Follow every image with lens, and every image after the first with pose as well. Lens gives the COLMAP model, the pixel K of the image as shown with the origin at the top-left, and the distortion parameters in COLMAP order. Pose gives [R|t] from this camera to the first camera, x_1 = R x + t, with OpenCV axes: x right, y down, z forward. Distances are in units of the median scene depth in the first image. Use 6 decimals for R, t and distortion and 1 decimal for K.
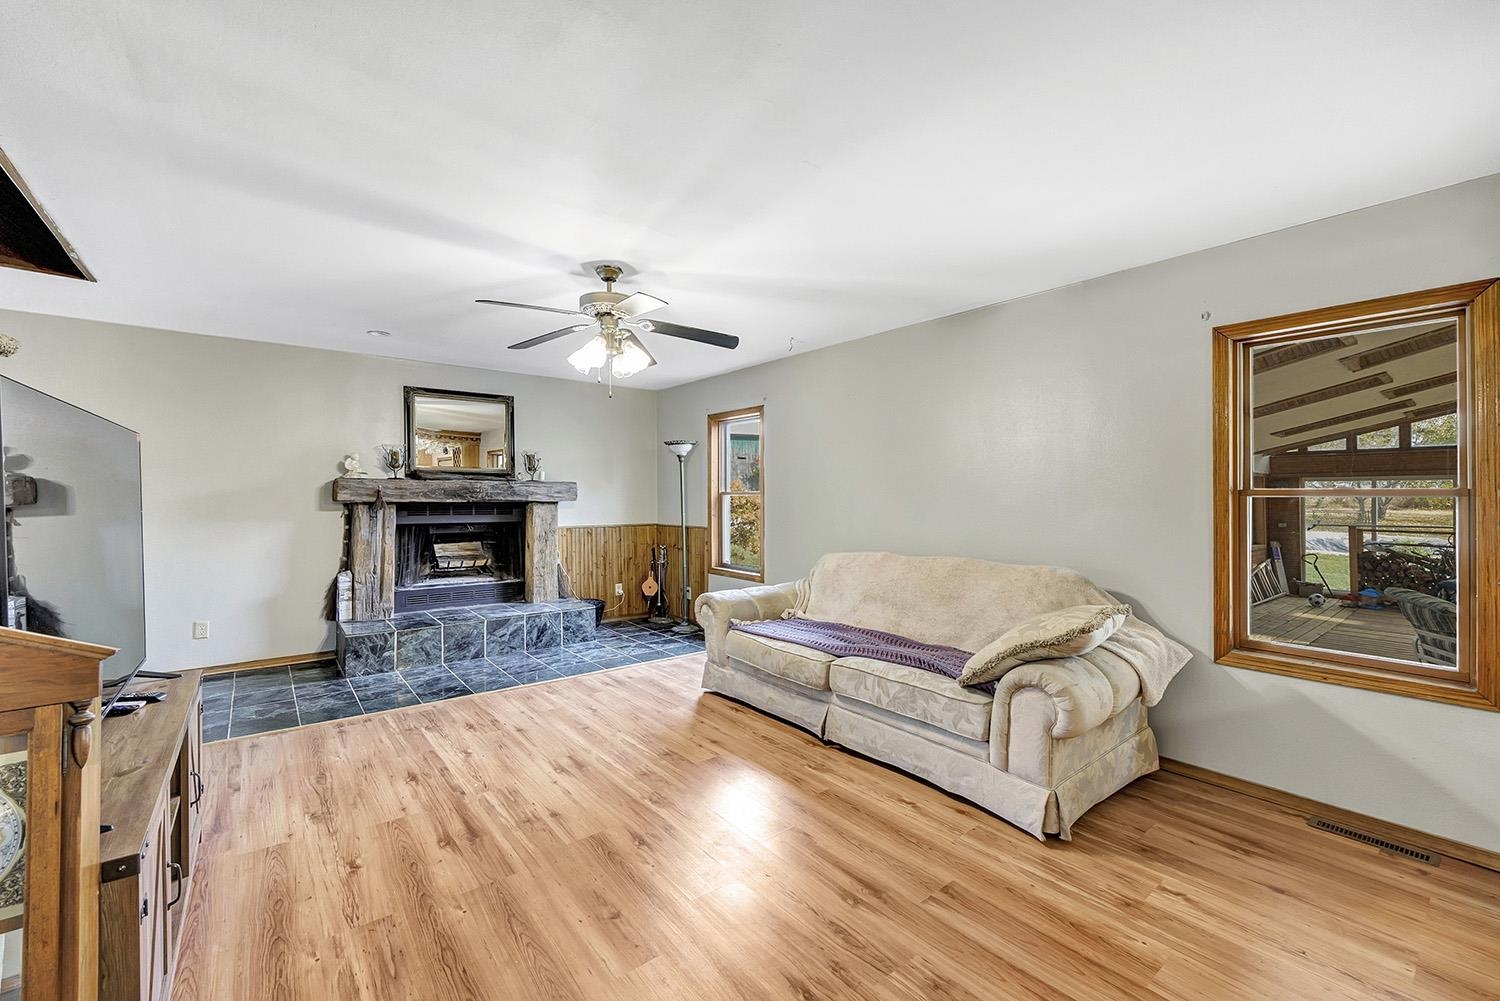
lens RADIAL K [[606.0, 0, 751.7], [0, 606.0, 500.3], [0, 0, 1]] dist [0.028920, 0.000252]
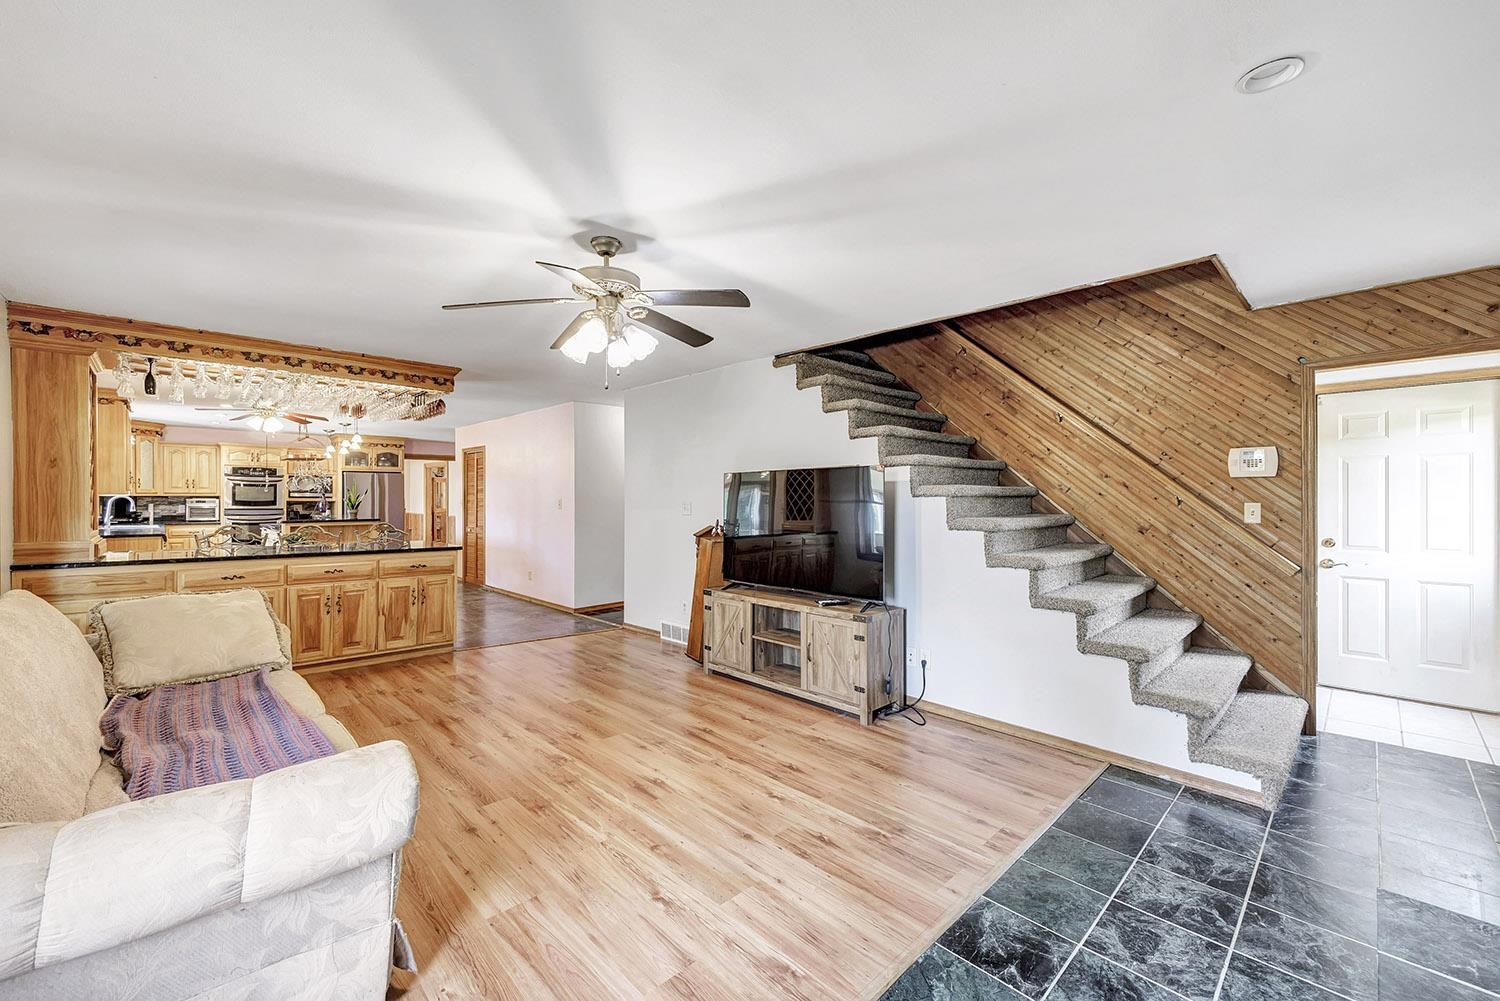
lens RADIAL K [[606.0, 0, 748.7], [0, 606.0, 510.7], [0, 0, 1]] dist [0.028920, 0.000252]
pose [[-0.996310, -0.001377, -0.085814, -0.327584], [-0.003891, 0.999568, 0.029134, -0.019805], [0.085737, 0.029361, -0.995885, 1.725846]]
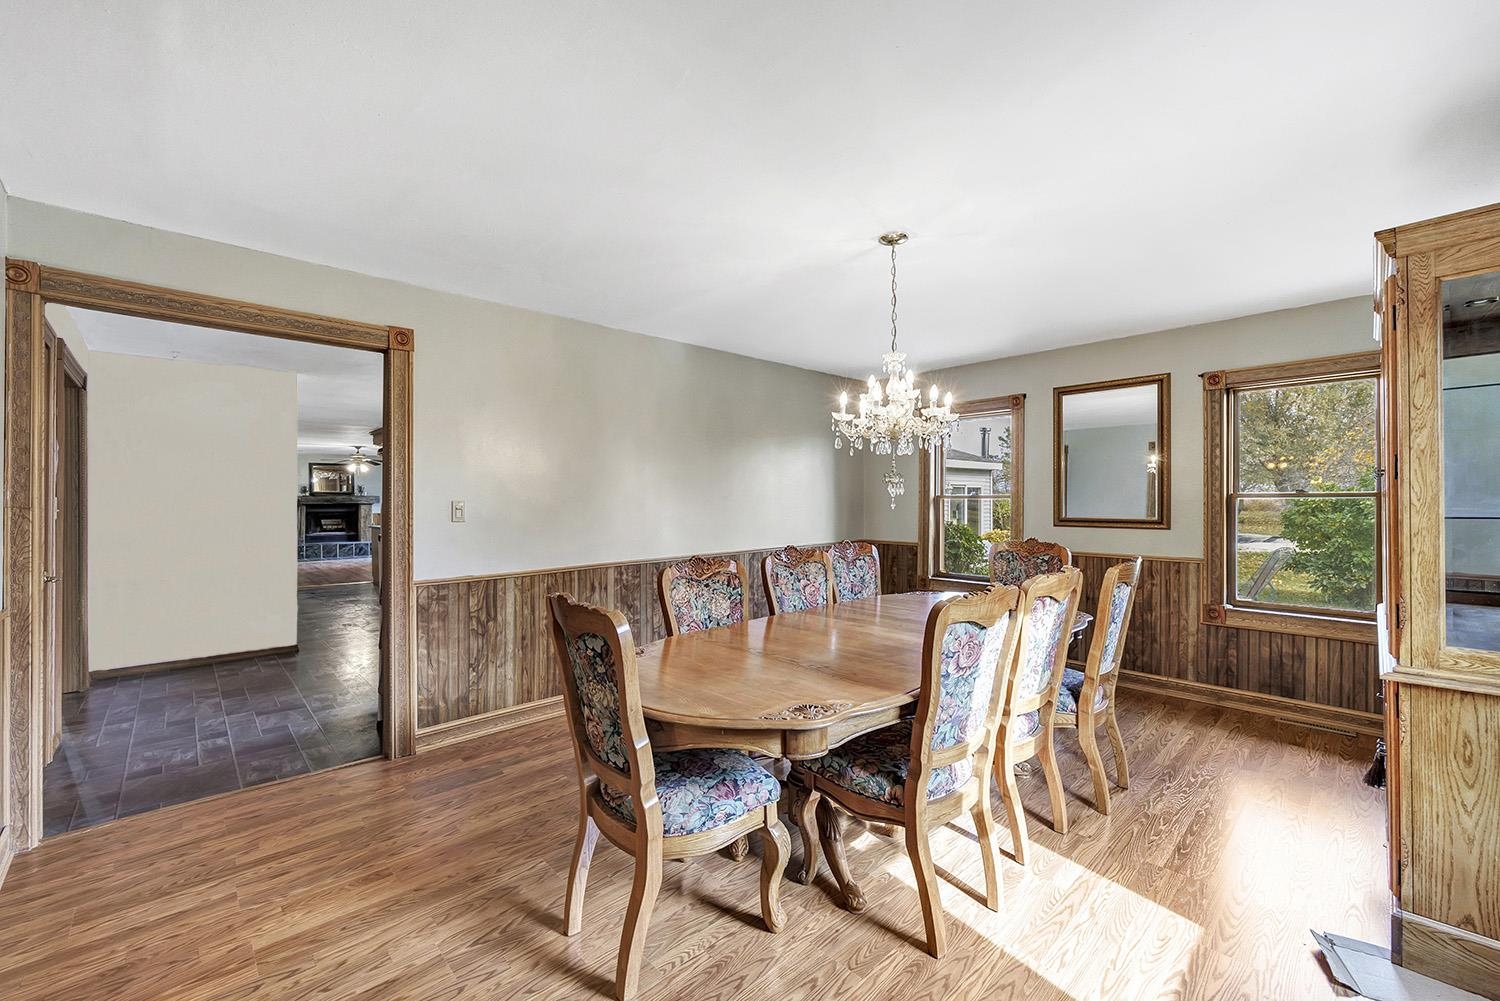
lens RADIAL K [[606.0, 0, 753.6], [0, 606.0, 502.7], [0, 0, 1]] dist [0.028920, 0.000252]
pose [[0.996698, -0.008010, 0.080805, 1.691440], [0.008618, 0.999937, -0.007180, 0.046964], [-0.080743, 0.007853, 0.996704, -2.703544]]
